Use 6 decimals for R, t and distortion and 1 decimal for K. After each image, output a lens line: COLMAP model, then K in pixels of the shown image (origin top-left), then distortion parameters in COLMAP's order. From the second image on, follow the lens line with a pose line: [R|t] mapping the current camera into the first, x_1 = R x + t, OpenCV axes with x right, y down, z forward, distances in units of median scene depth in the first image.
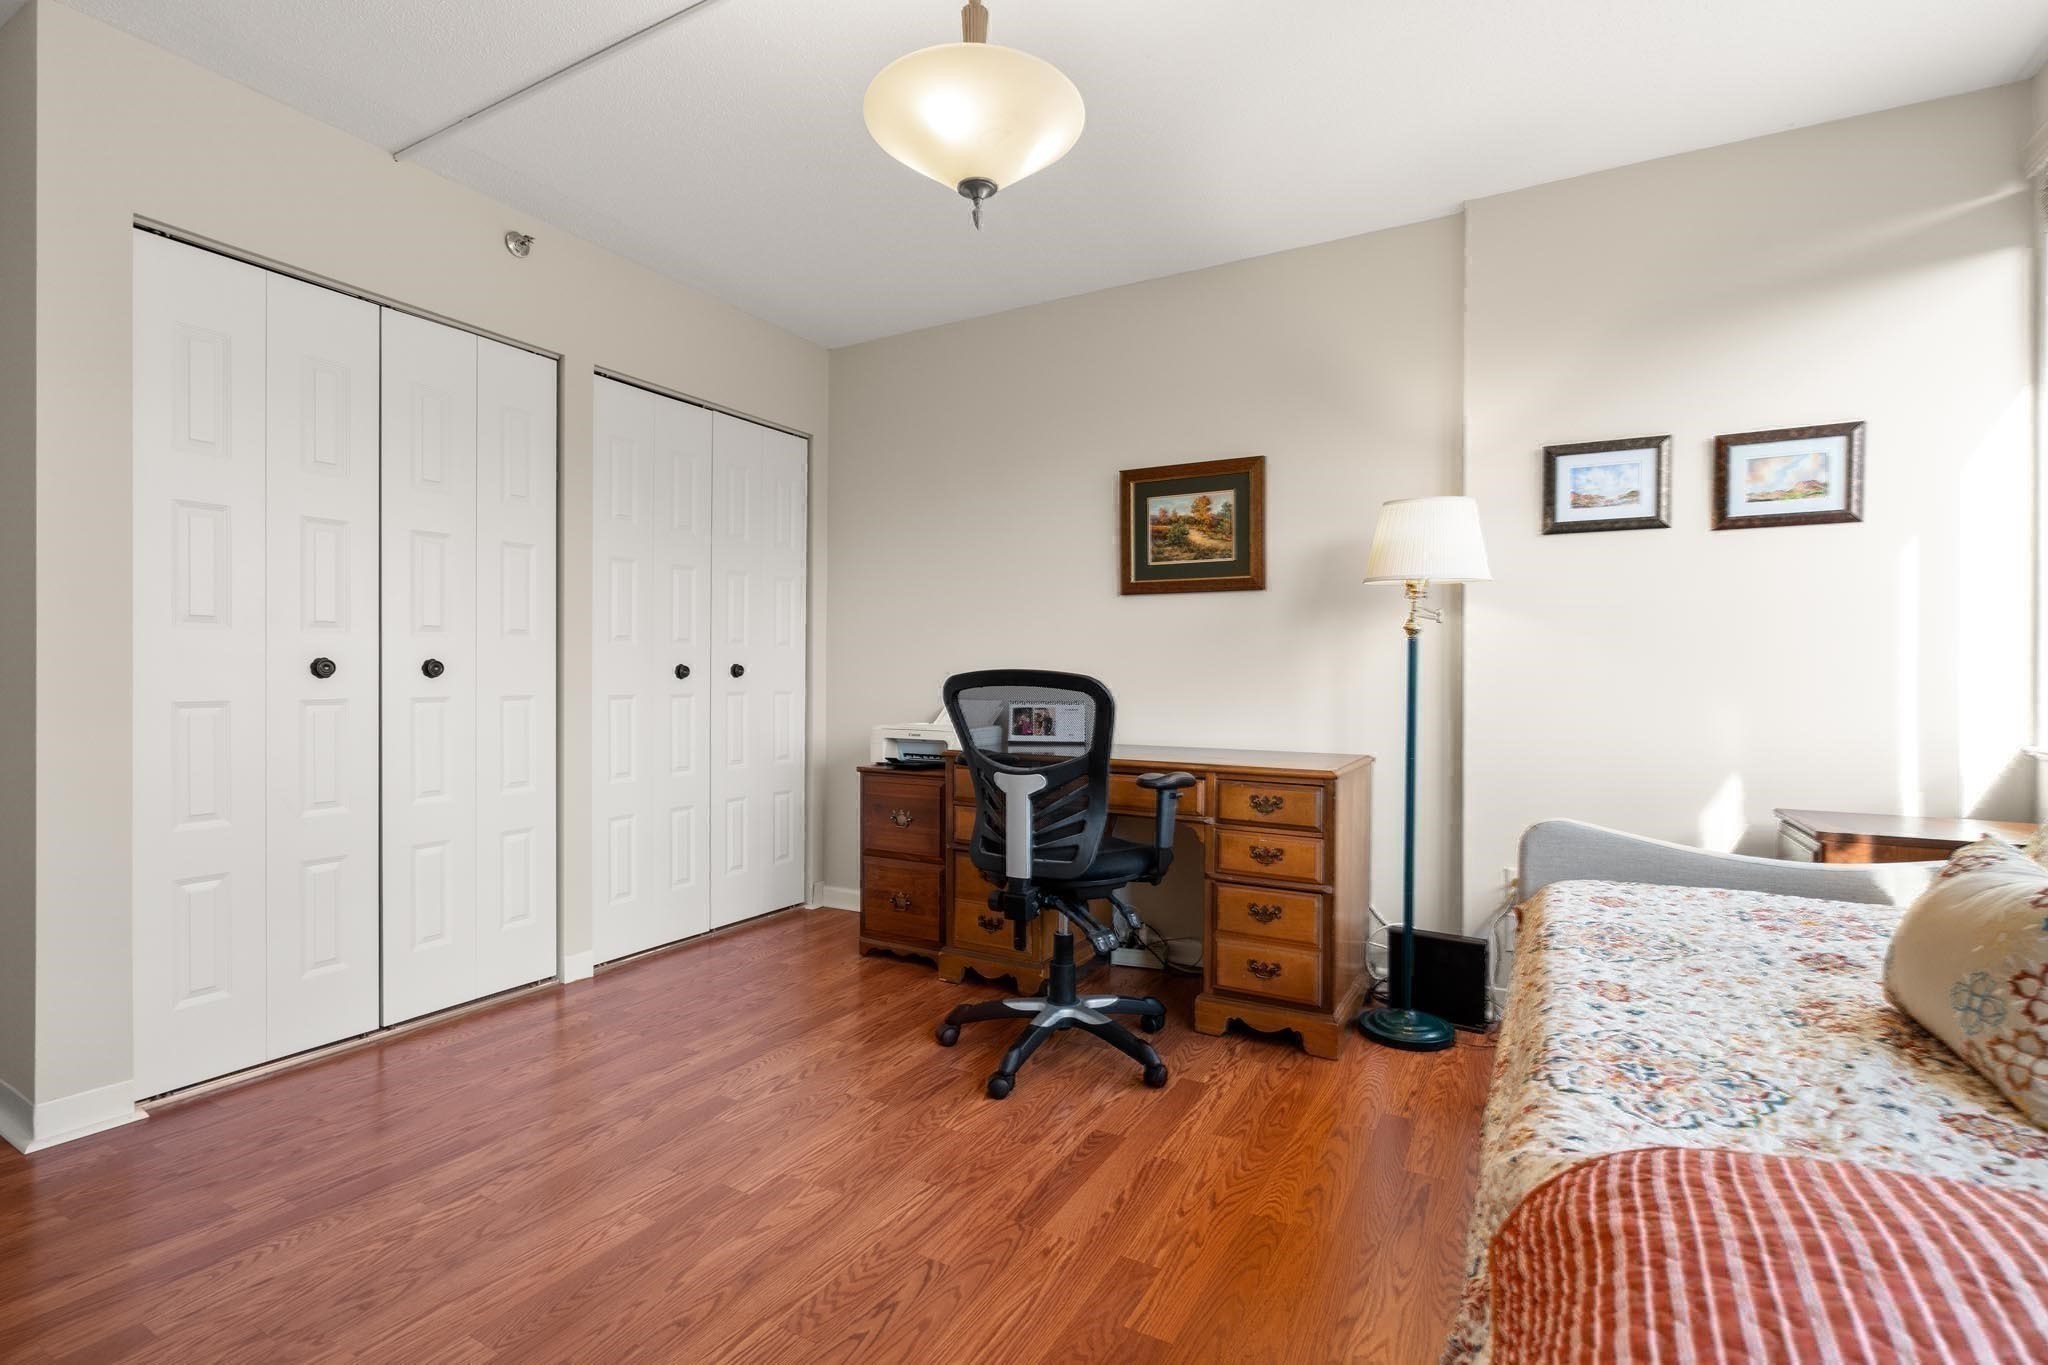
lens RADIAL K [[943.8, 0, 1031.3], [0, 943.8, 672.7], [0, 0, 1]] dist [-0.011410, -0.000187]
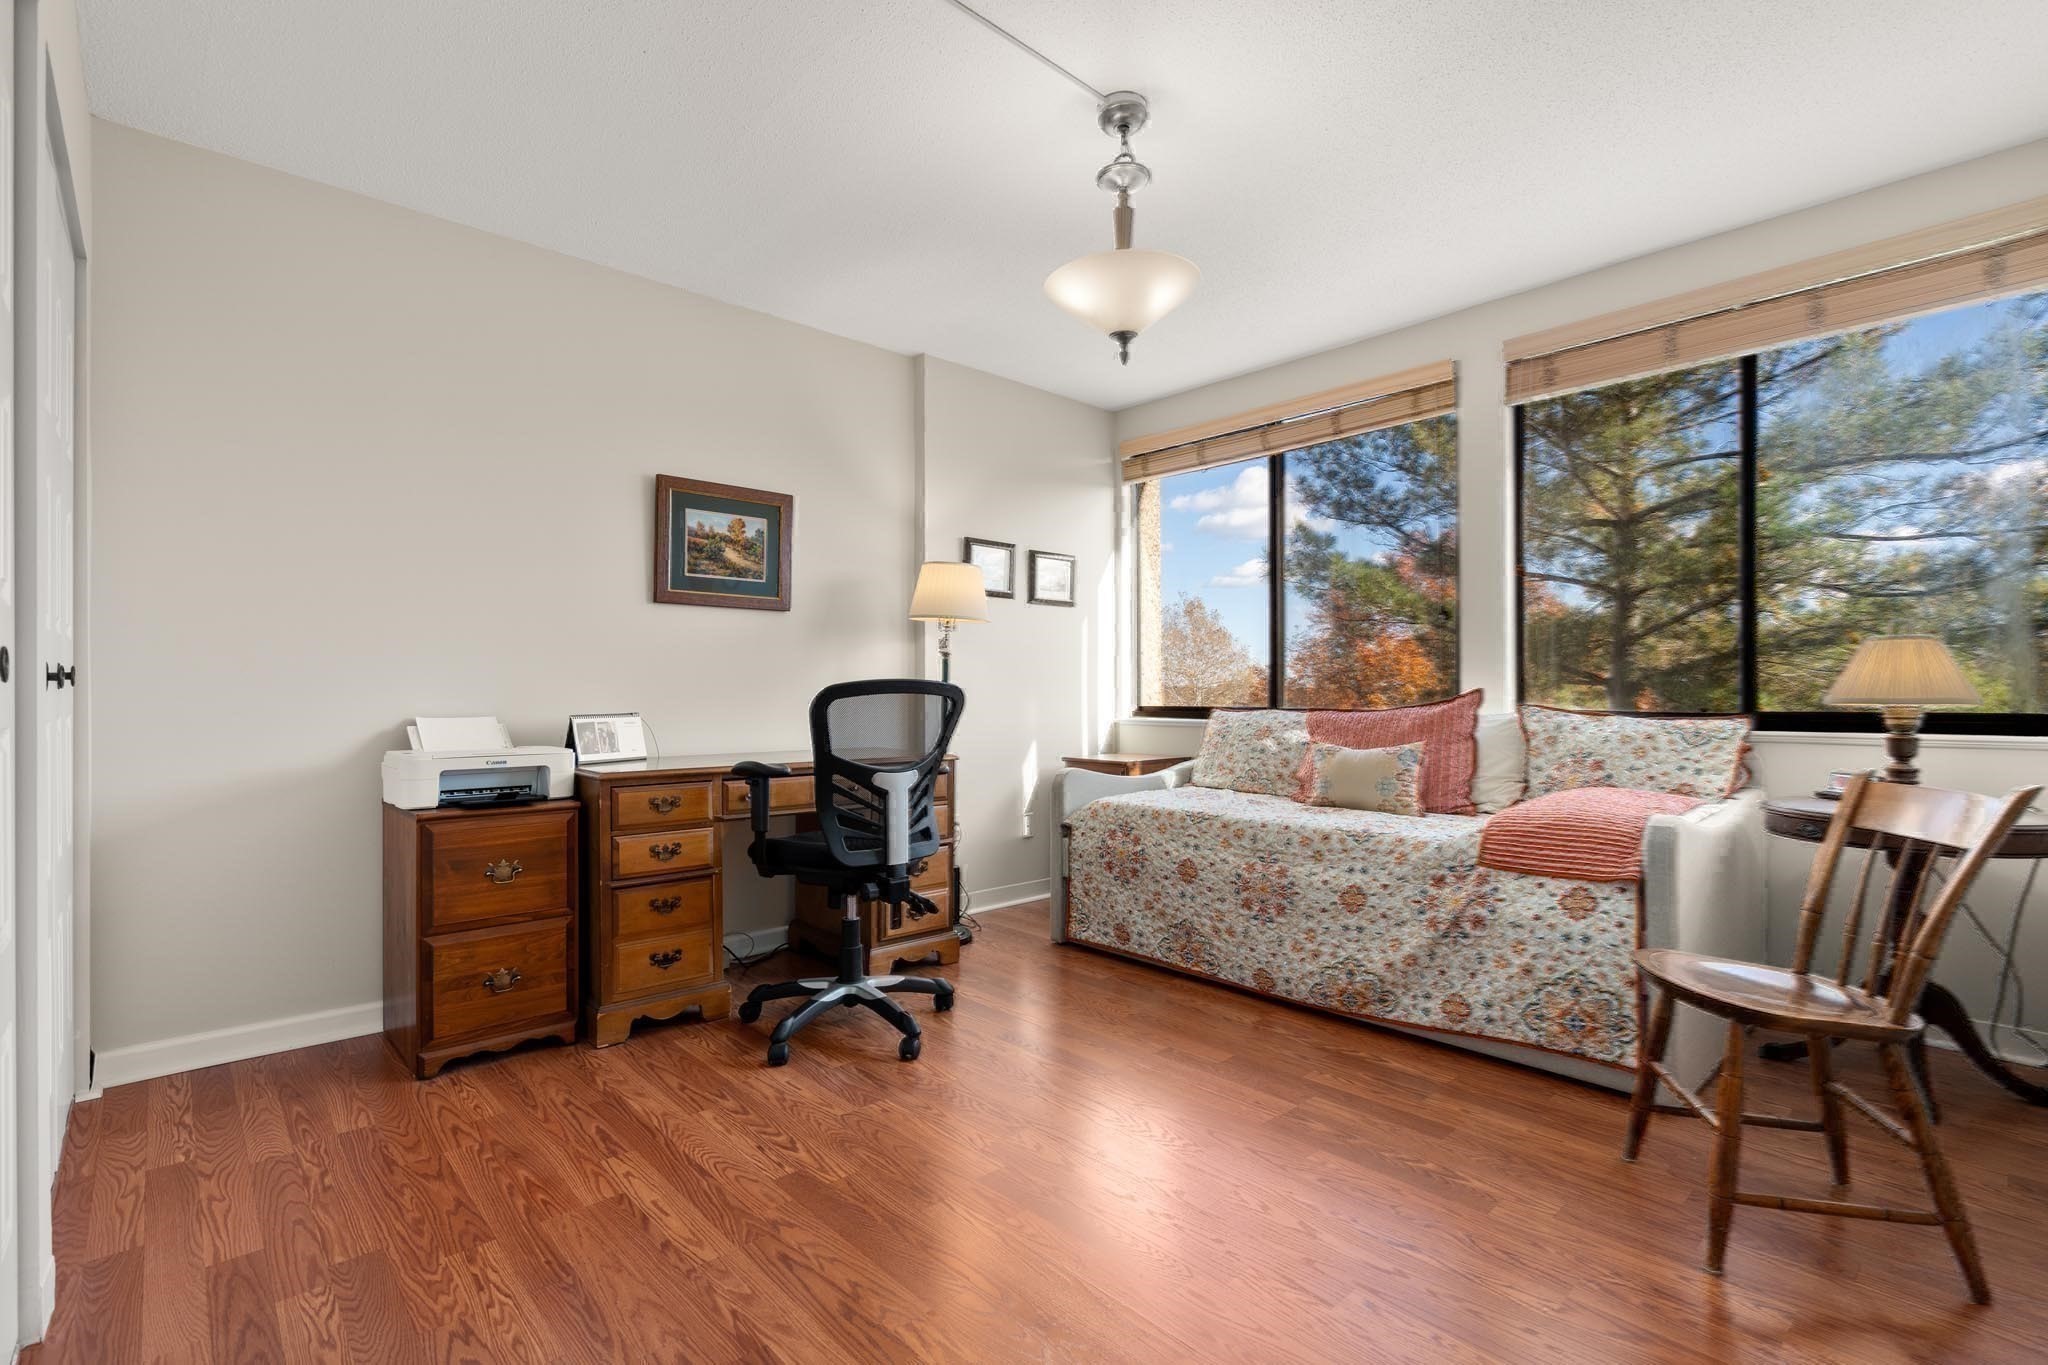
lens RADIAL K [[945.6, 0, 1024.0], [0, 945.6, 682.5], [0, 0, 1]] dist [-0.002770, 0.000003]
pose [[0.300841, 0.006900, 0.953649, -0.776216], [-0.002186, 0.999976, -0.006546, 0.005749], [-0.953672, -0.000115, 0.300849, 0.382643]]
